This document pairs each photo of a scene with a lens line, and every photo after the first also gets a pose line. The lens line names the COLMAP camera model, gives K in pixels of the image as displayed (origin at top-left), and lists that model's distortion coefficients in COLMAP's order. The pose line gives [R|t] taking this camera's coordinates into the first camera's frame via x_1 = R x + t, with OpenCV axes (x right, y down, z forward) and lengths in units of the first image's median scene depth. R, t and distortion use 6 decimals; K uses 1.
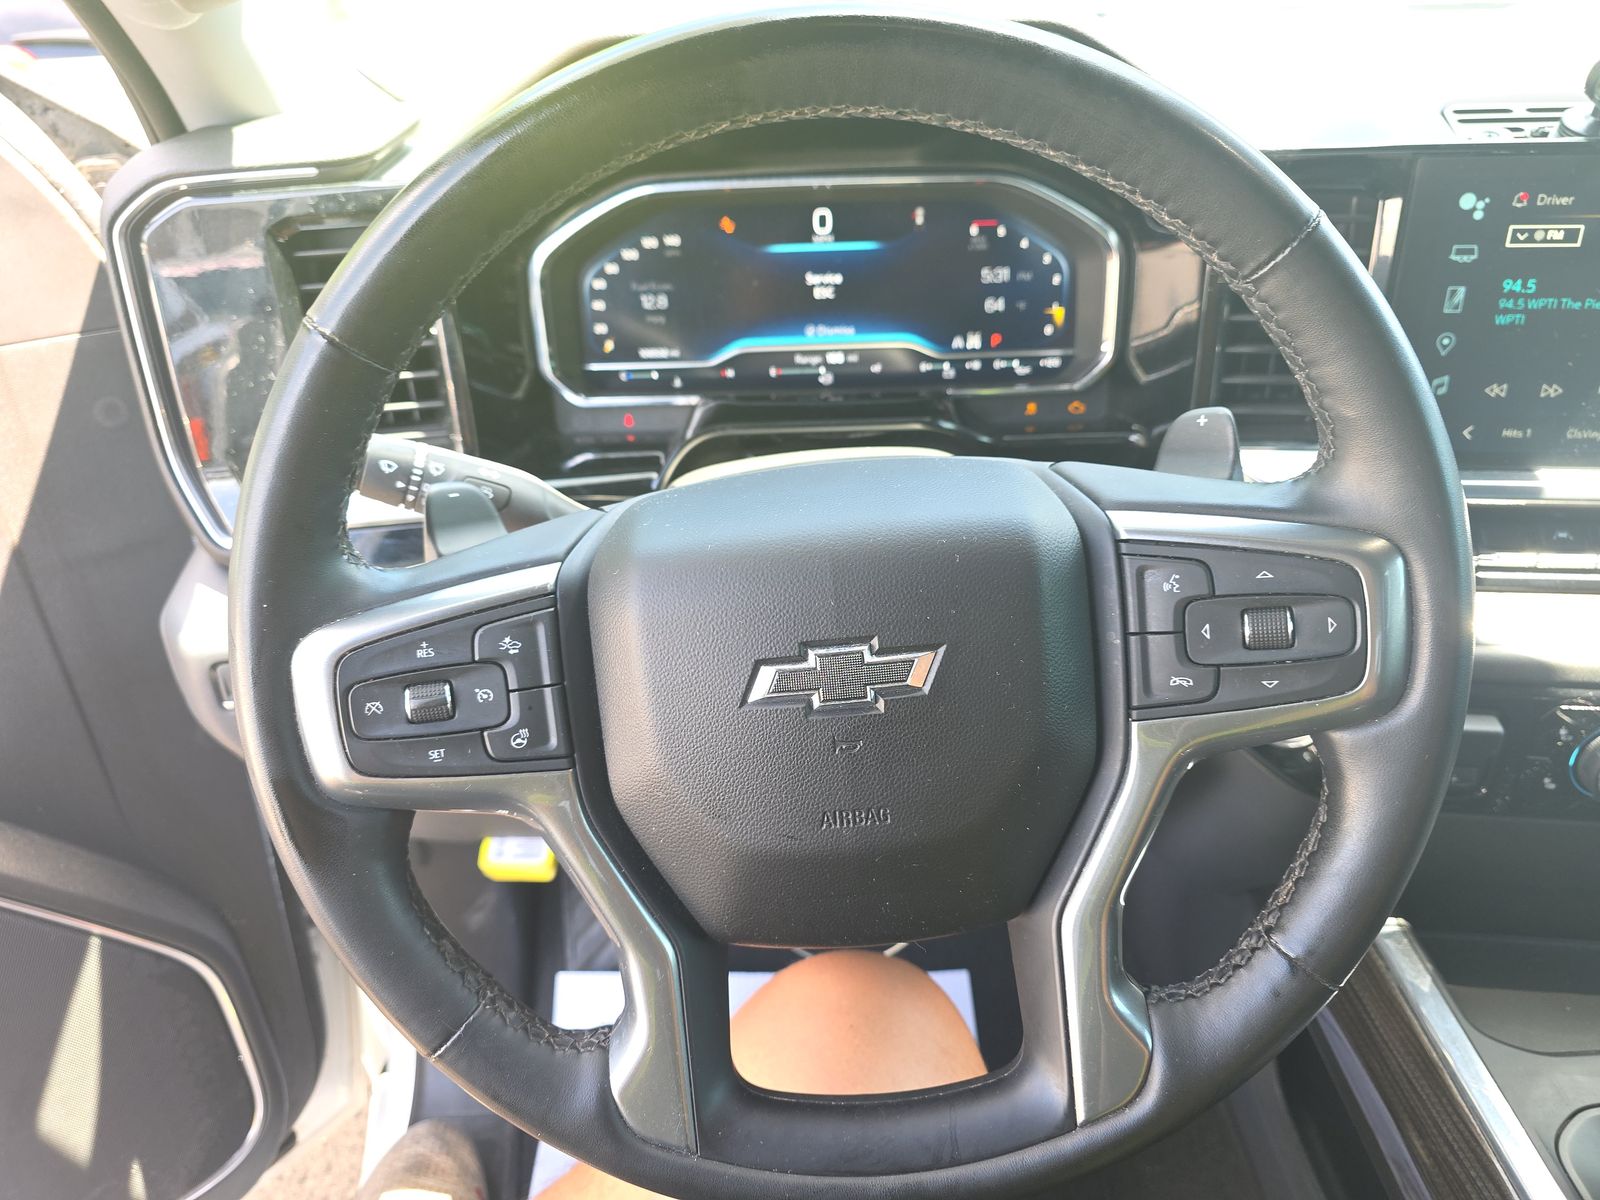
lens RADIAL K [[1089.9, 0, 798.4], [0, 1089.9, 590.3], [0, 0, 1]] dist [0.043055, -0.050906]
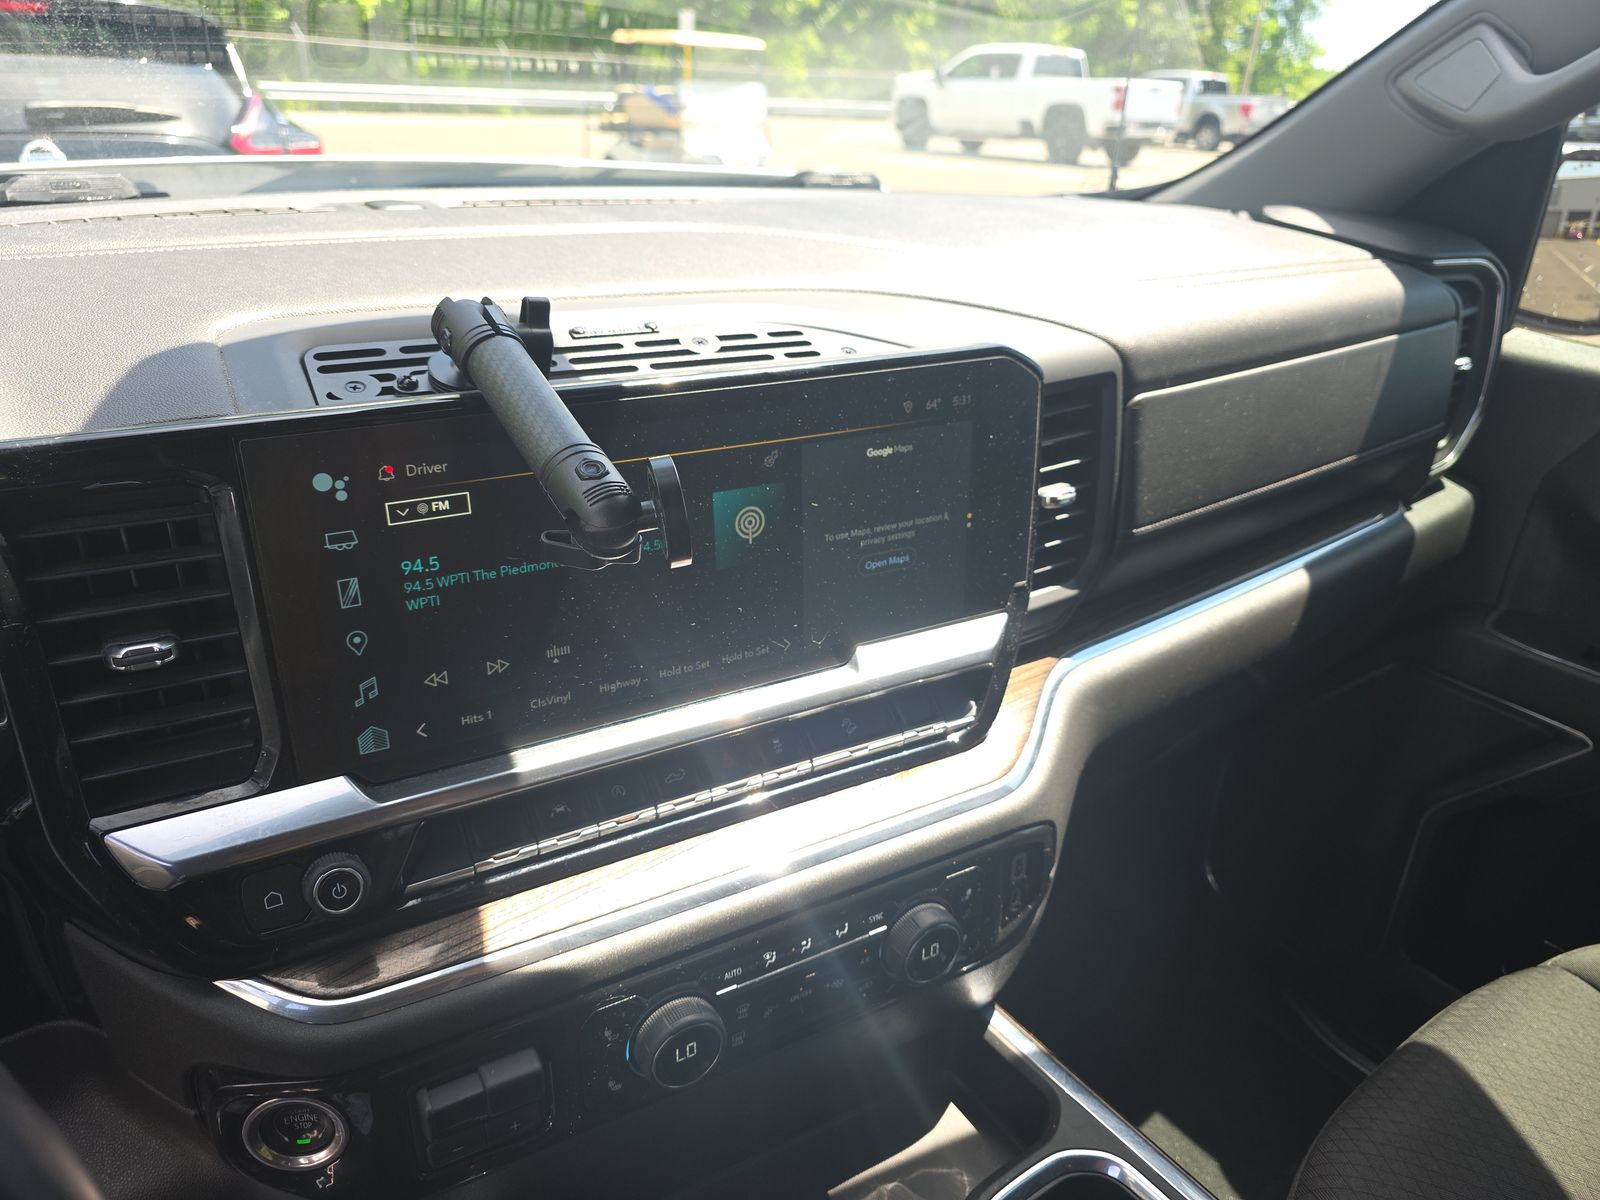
lens RADIAL K [[1116.1, 0, 800.0], [0, 1116.1, 600.0], [0, 0, 1]] dist [0.042934, -0.026422]
pose [[0.790399, -0.196791, 0.580122, 0.312327], [0.239411, 0.970913, 0.003166, -0.150773], [-0.563872, 0.136386, 0.814523, 0.111652]]
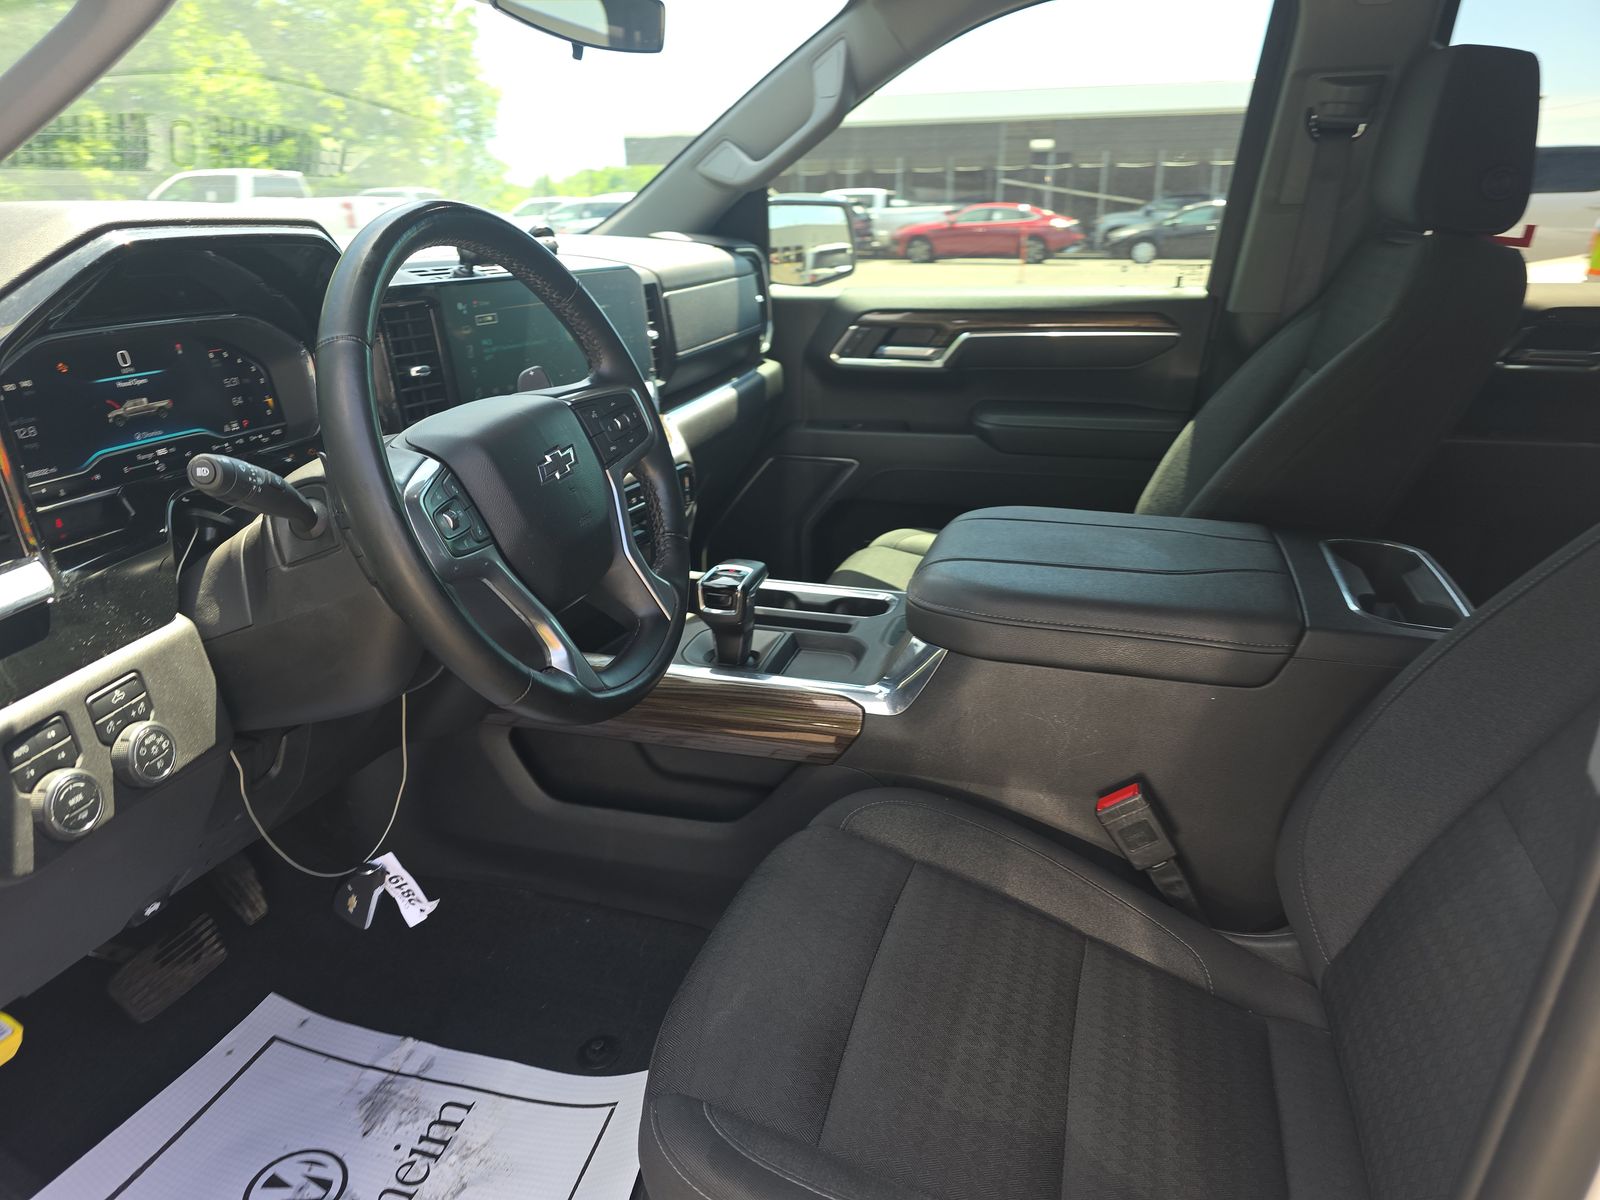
lens RADIAL K [[1116.1, 0, 800.0], [0, 1116.1, 600.0], [0, 0, 1]] dist [0.042934, -0.026422]
pose [[0.279248, -0.284830, 0.917002, -1.140981], [0.466498, 0.874960, 0.129712, 0.147147], [-0.839286, 0.391558, 0.377203, -0.147189]]
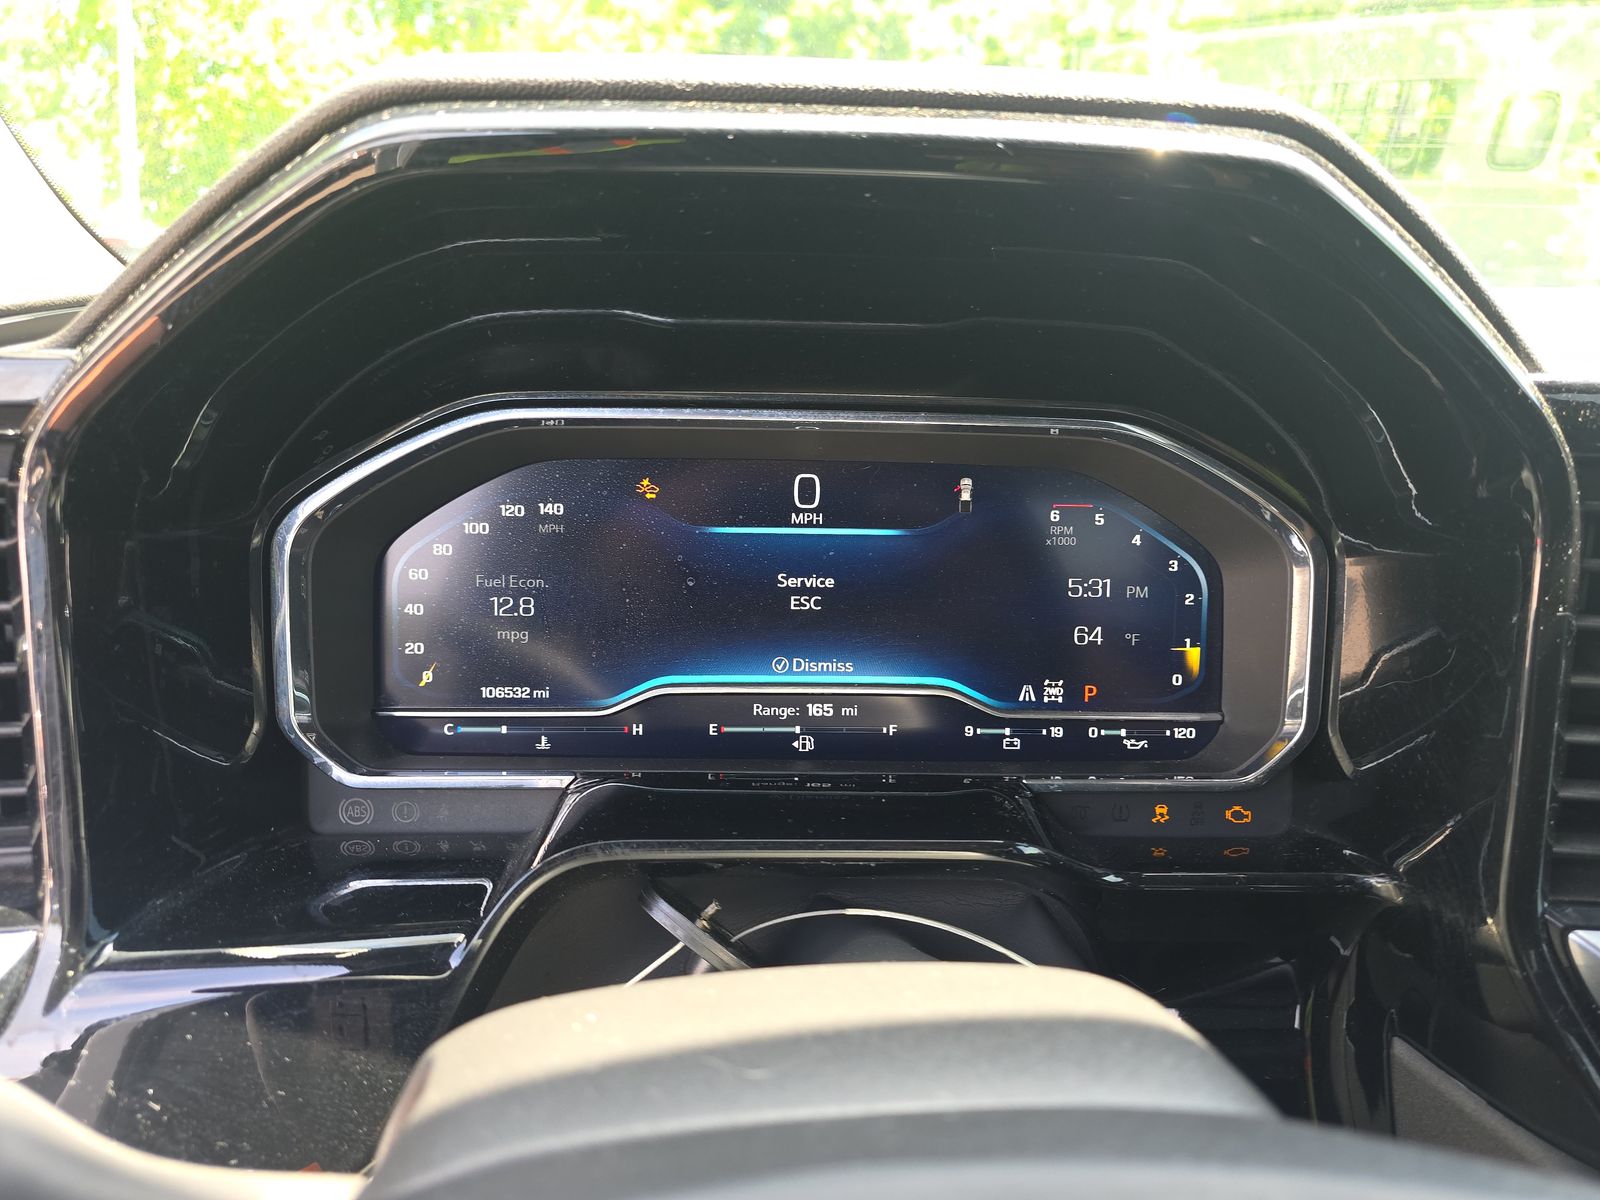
lens RADIAL K [[1116.1, 0, 800.0], [0, 1116.1, 600.0], [0, 0, 1]] dist [0.042934, -0.026422]
pose [[0.998469, 0.042113, 0.035849, -0.001365], [-0.030954, 0.962699, -0.268798, -0.111274], [-0.045831, 0.267277, 0.962529, 0.417426]]
